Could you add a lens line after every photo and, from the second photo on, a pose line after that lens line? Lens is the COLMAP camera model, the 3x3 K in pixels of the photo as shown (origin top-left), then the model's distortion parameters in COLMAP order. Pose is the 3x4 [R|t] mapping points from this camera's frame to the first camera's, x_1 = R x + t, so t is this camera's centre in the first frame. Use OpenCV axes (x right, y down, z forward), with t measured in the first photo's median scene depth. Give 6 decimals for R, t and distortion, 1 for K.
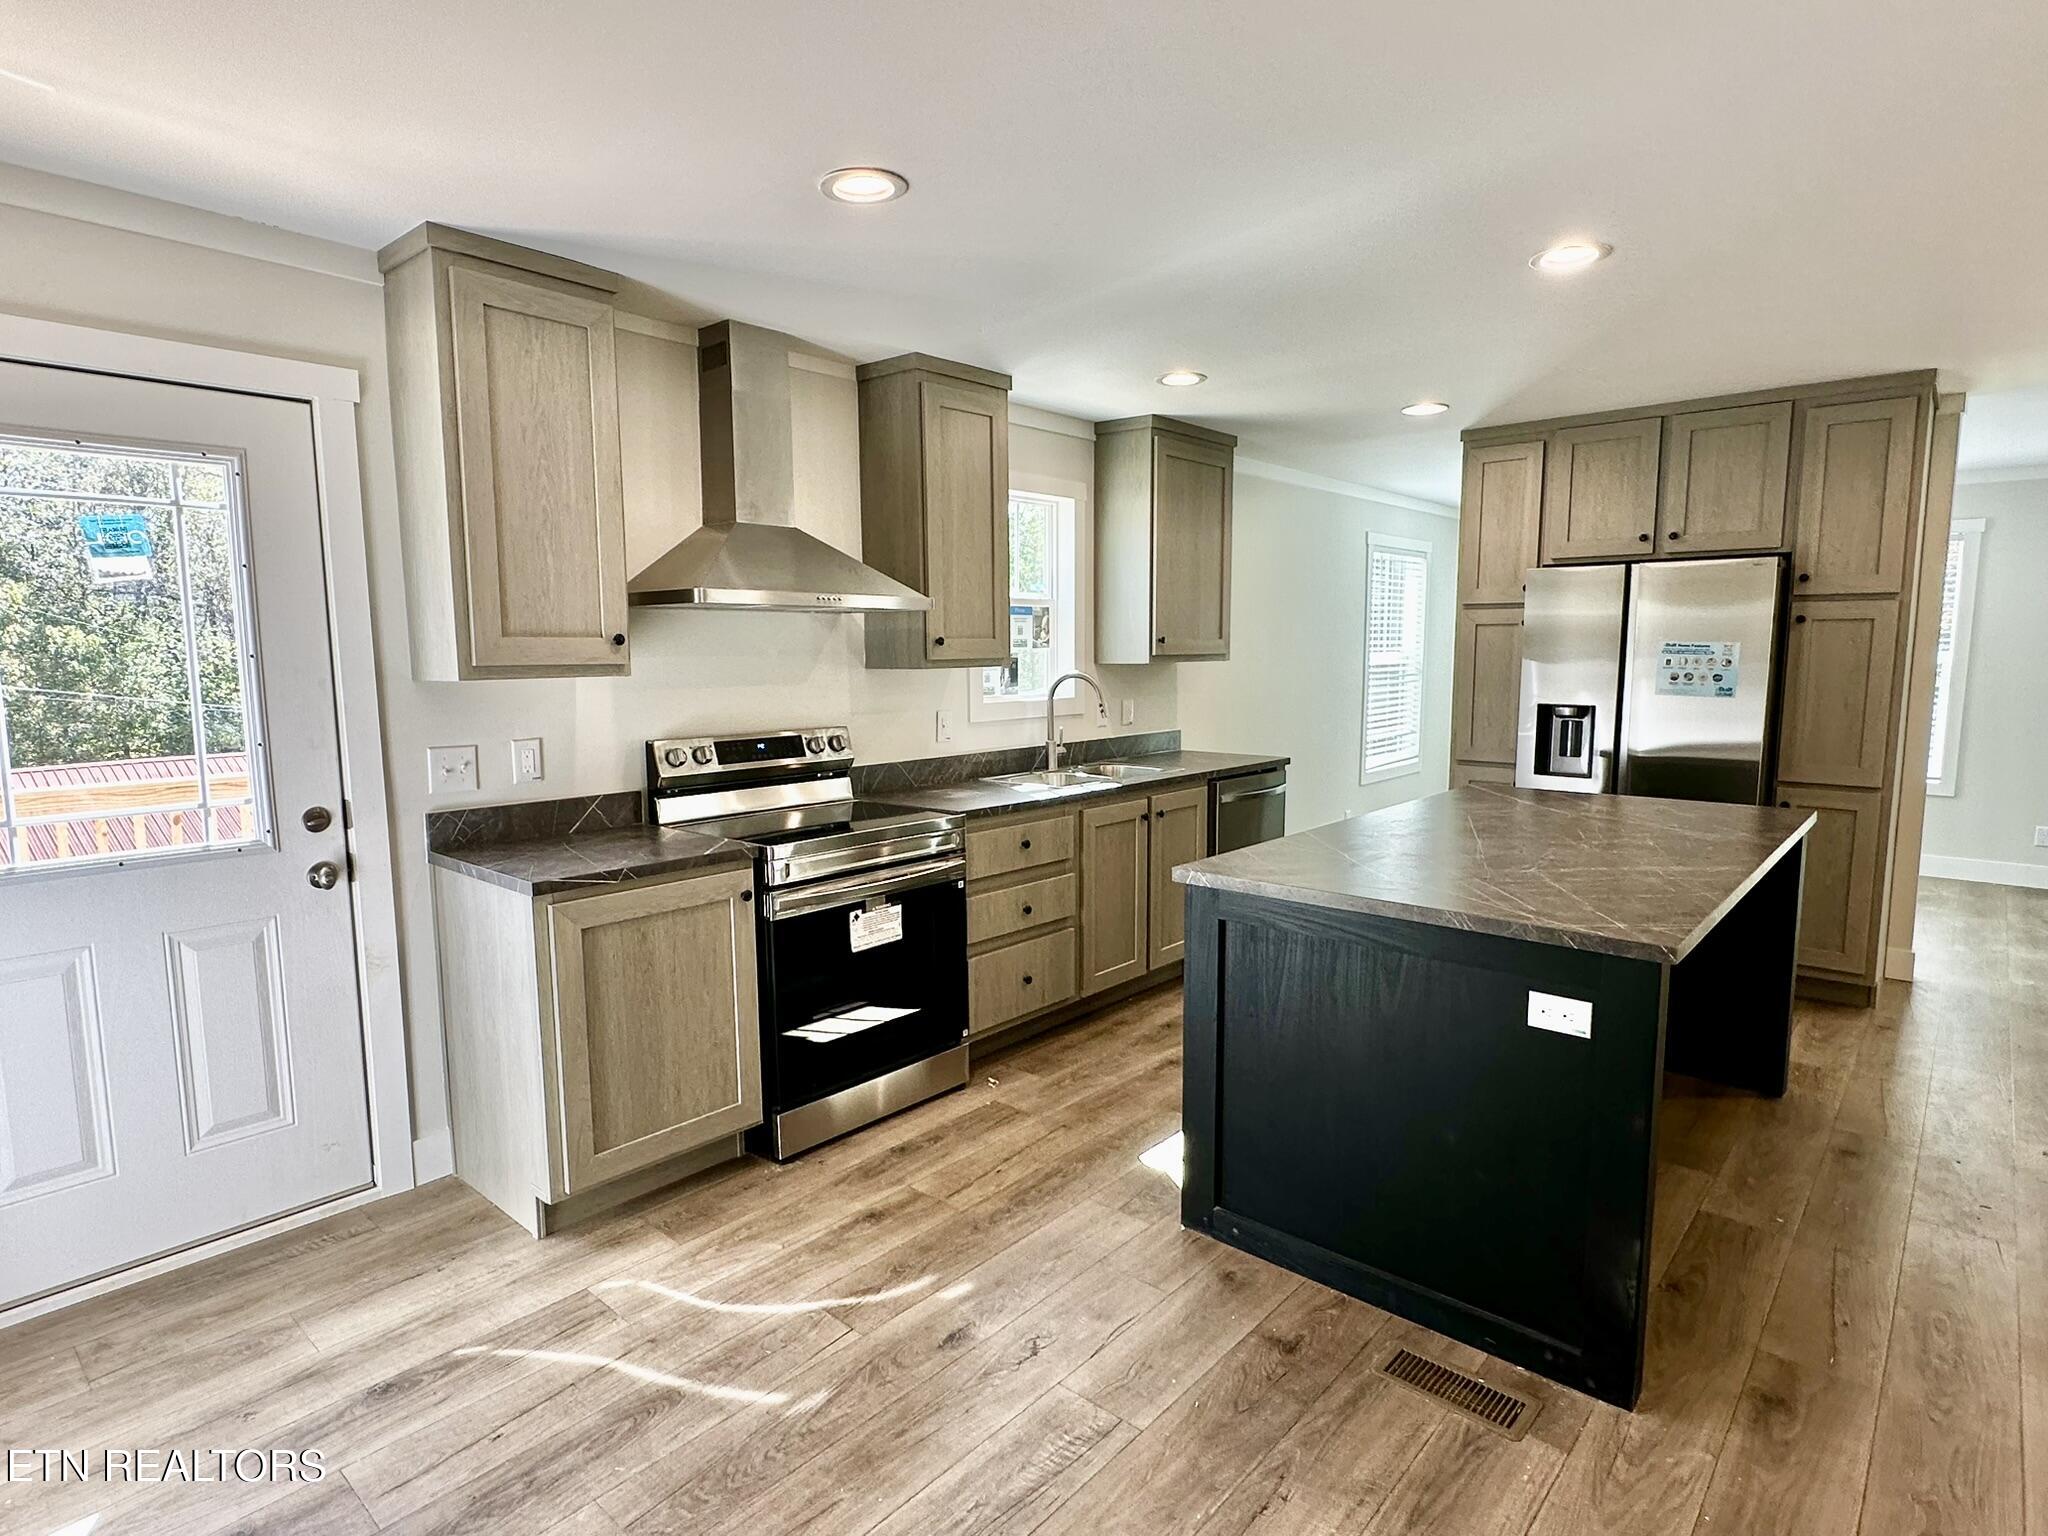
lens RADIAL K [[1094.5, 0, 1019.9], [0, 1094.5, 774.9], [0, 0, 1]] dist [-0.001253, -0.000247]
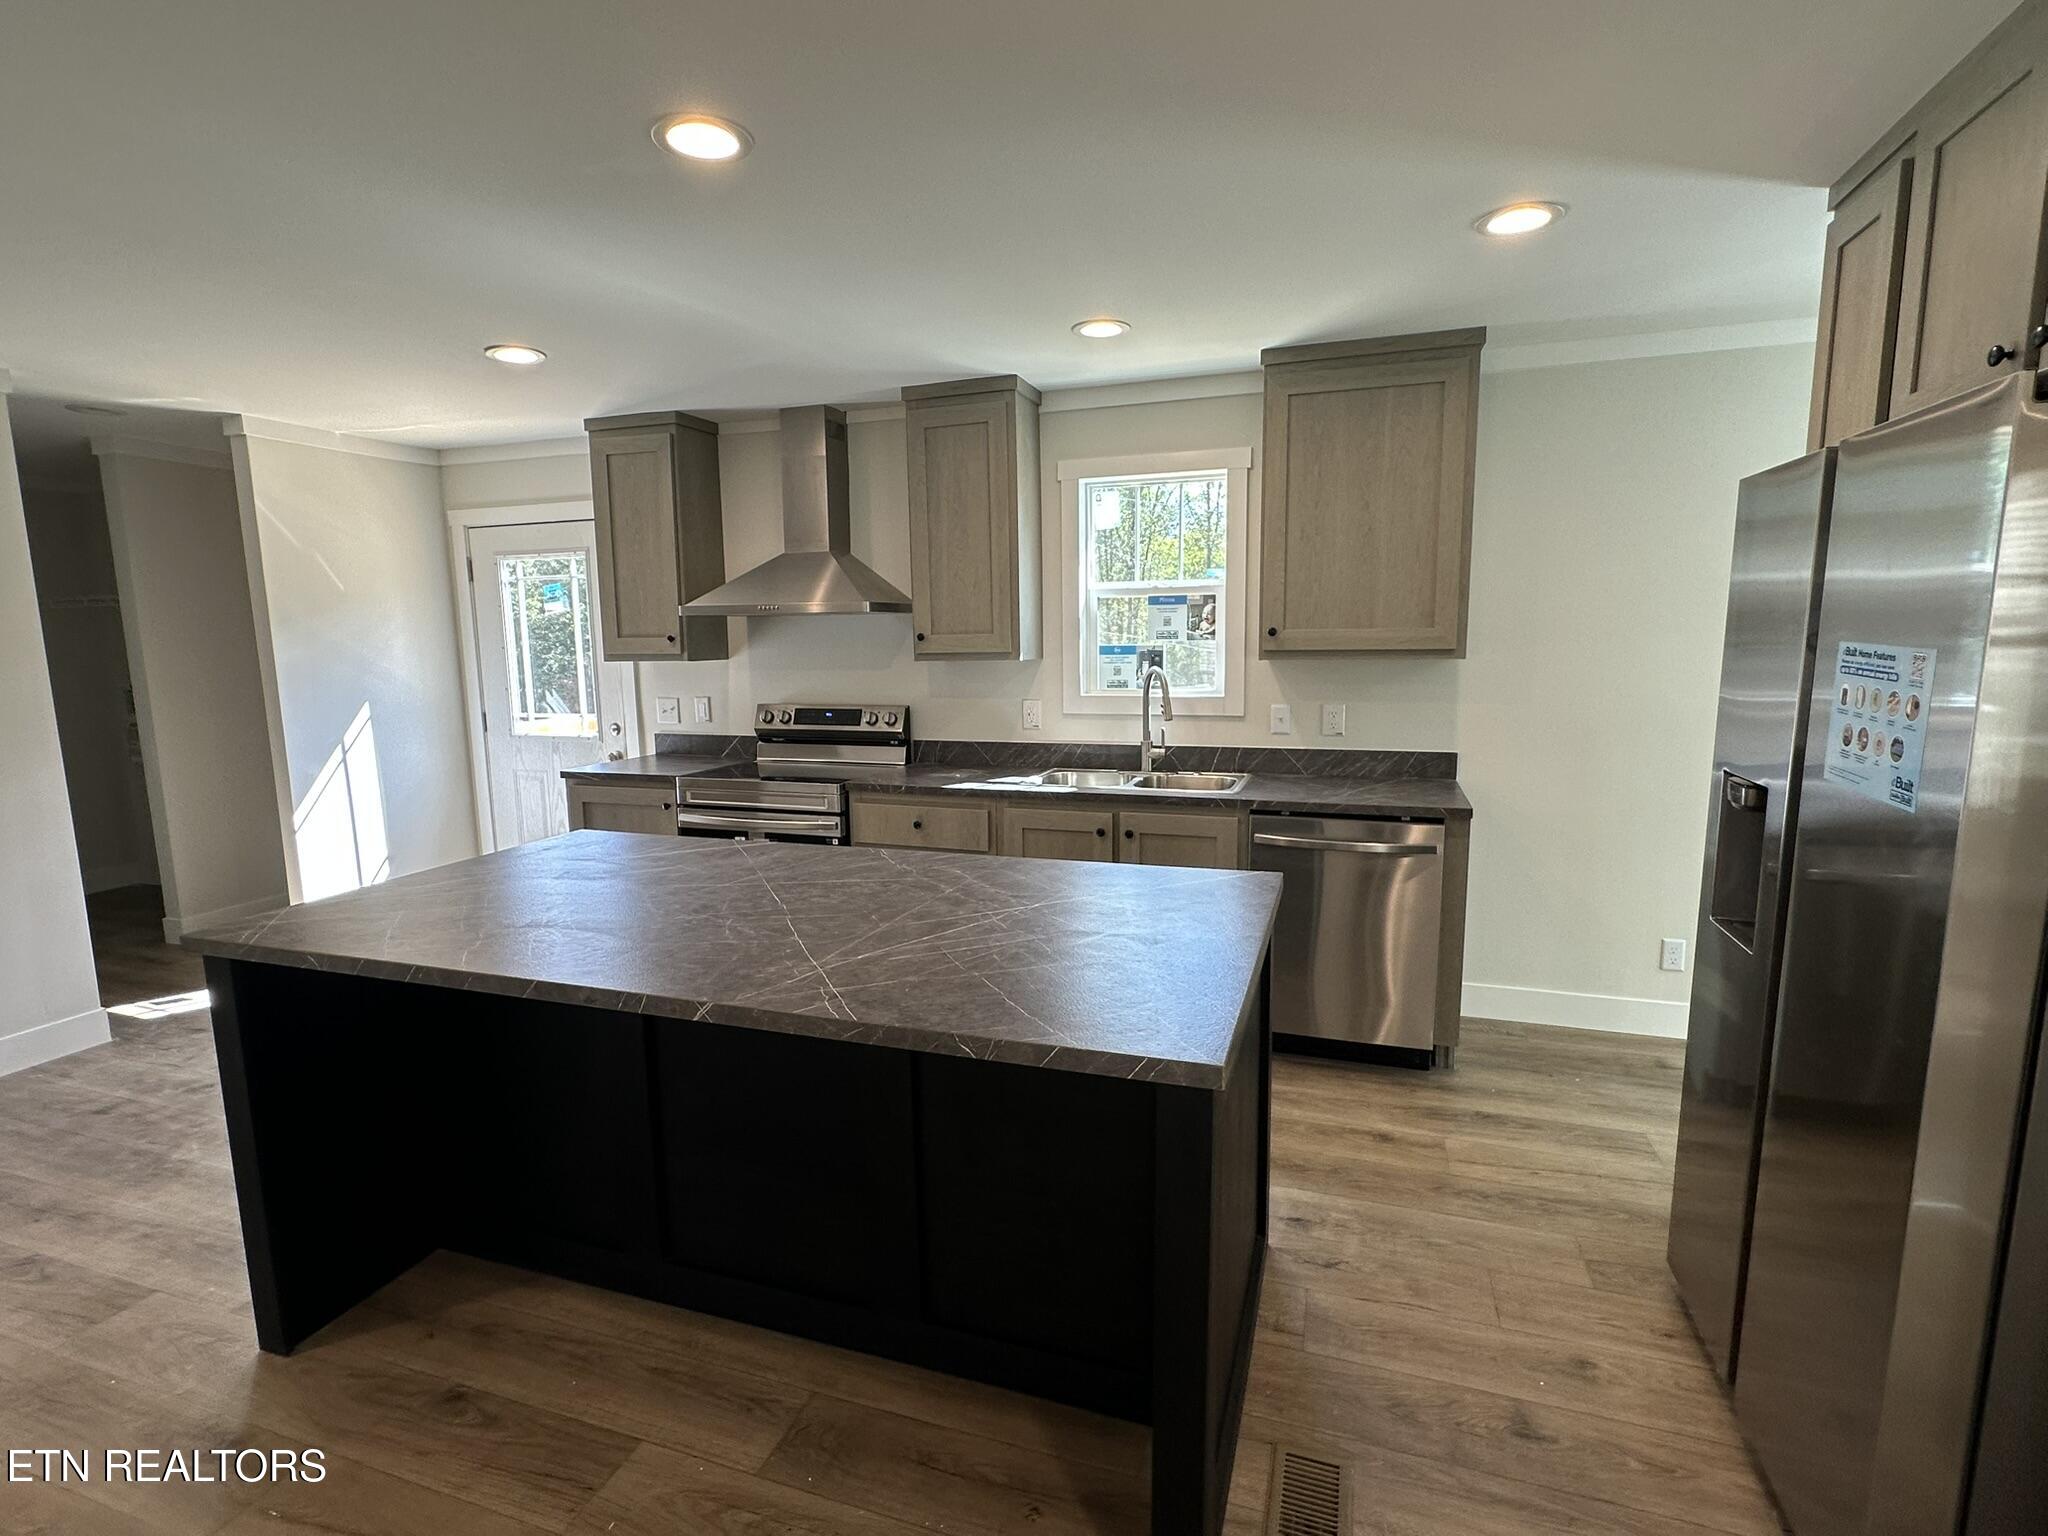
lens RADIAL K [[971.7, 0, 1022.4], [0, 971.7, 779.8], [0, 0, 1]] dist [-0.013945, -0.000056]
pose [[0.393111, 0.138202, -0.909046, 0.864419], [-0.098163, 0.989298, 0.107952, -0.089805], [0.914236, 0.046798, 0.402470, 0.664257]]
